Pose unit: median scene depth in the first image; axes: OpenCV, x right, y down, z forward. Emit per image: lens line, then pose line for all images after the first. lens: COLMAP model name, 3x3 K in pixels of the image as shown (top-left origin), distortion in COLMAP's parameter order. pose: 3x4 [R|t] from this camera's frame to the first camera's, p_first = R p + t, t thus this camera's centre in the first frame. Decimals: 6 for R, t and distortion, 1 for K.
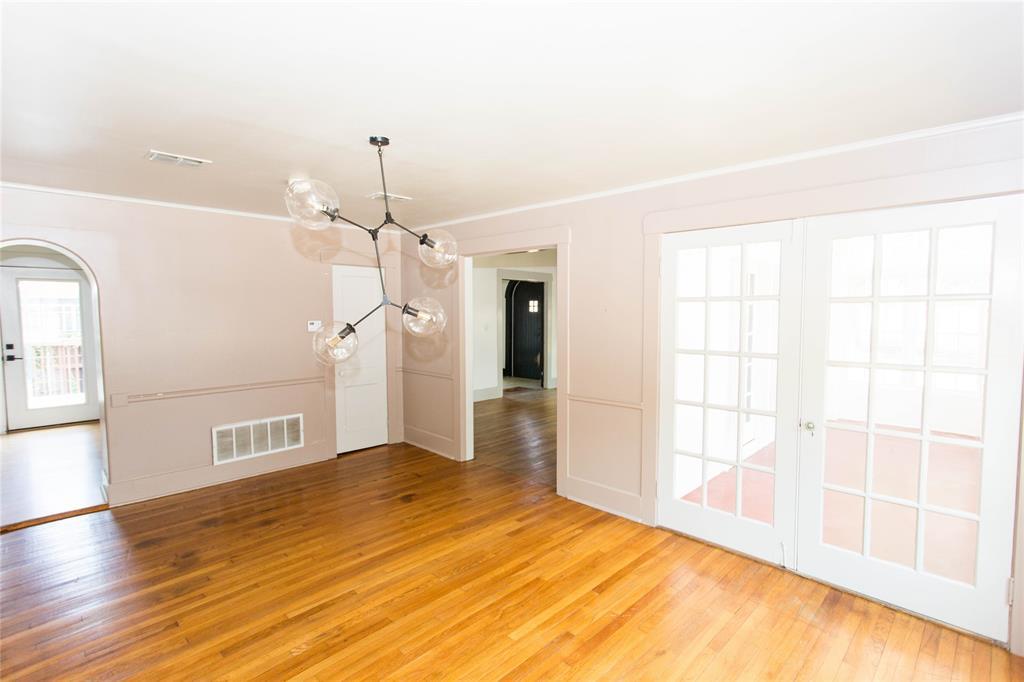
lens RADIAL K [[486.3, 0, 515.2], [0, 486.3, 340.2], [0, 0, 1]] dist [-0.001724, 0.000140]
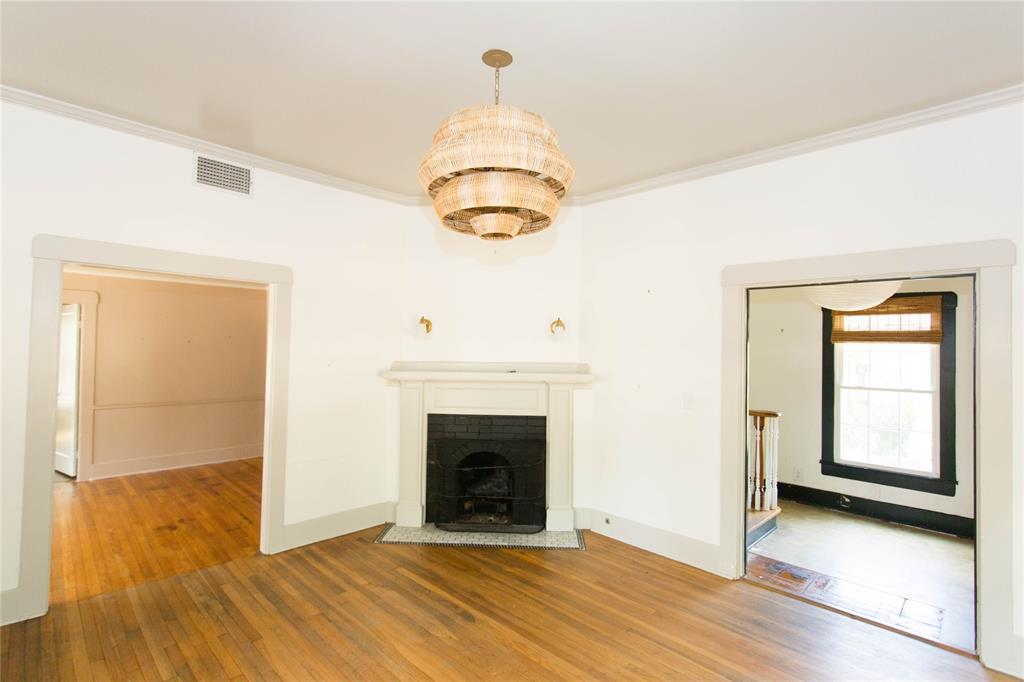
lens RADIAL K [[486.3, 0, 515.2], [0, 486.3, 340.2], [0, 0, 1]] dist [-0.001724, 0.000140]
pose [[-0.017047, -0.025581, -0.999527, 0.764450], [-0.085542, 0.996045, -0.024032, -0.109283], [0.996189, 0.085092, -0.019168, 1.605031]]
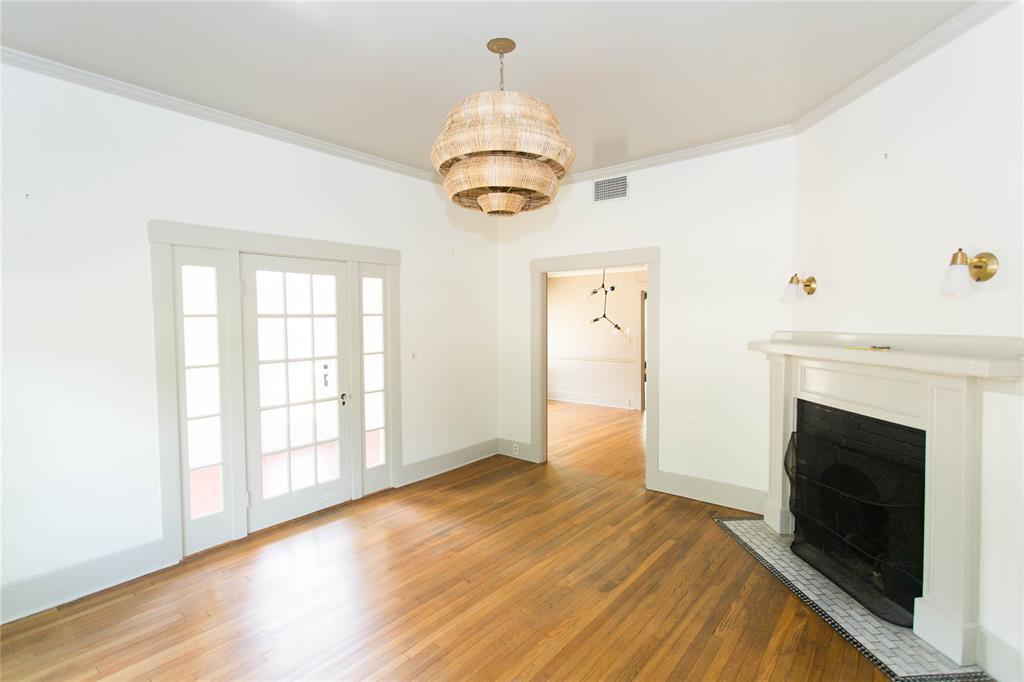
lens RADIAL K [[486.3, 0, 515.2], [0, 486.3, 340.2], [0, 0, 1]] dist [-0.001724, 0.000140]
pose [[-0.997741, 0.007401, -0.066771, 0.256621], [0.000006, 0.993922, 0.110084, -0.146314], [0.067180, 0.109835, -0.991677, 2.165446]]
